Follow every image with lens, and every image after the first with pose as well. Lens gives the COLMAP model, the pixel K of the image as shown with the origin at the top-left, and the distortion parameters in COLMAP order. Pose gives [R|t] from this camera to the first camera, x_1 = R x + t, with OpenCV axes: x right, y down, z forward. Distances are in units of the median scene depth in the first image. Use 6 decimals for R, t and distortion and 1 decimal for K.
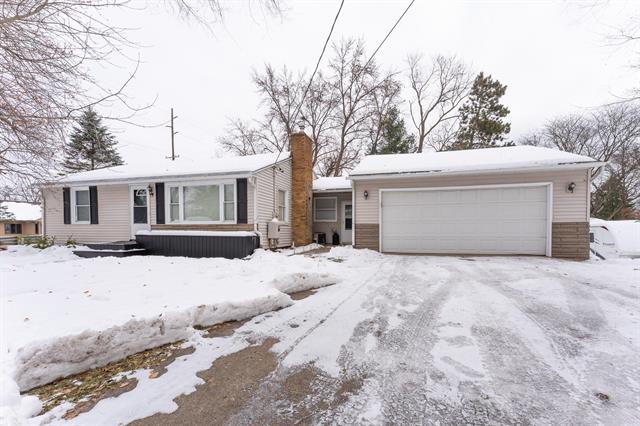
lens RADIAL K [[260.5, 0, 323.1], [0, 260.5, 212.8], [0, 0, 1]] dist [-0.000403, -0.000309]
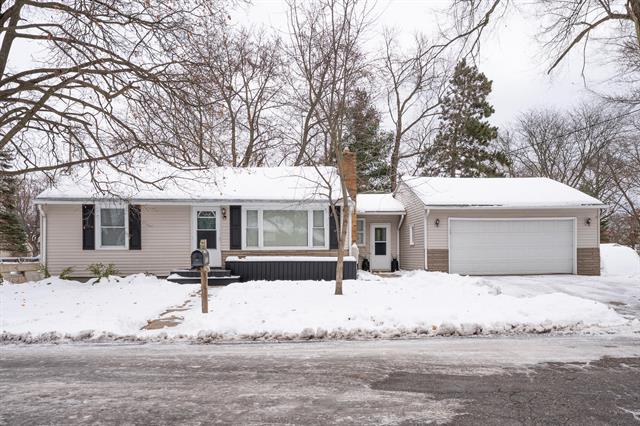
lens RADIAL K [[432.0, 0, 318.4], [0, 432.0, 217.3], [0, 0, 1]] dist [-0.007498, 0.002248]
pose [[0.959266, 0.018952, 0.281868, -0.769466], [-0.011759, 0.999561, -0.027190, -0.033950], [-0.282260, 0.022768, 0.959068, -0.563413]]
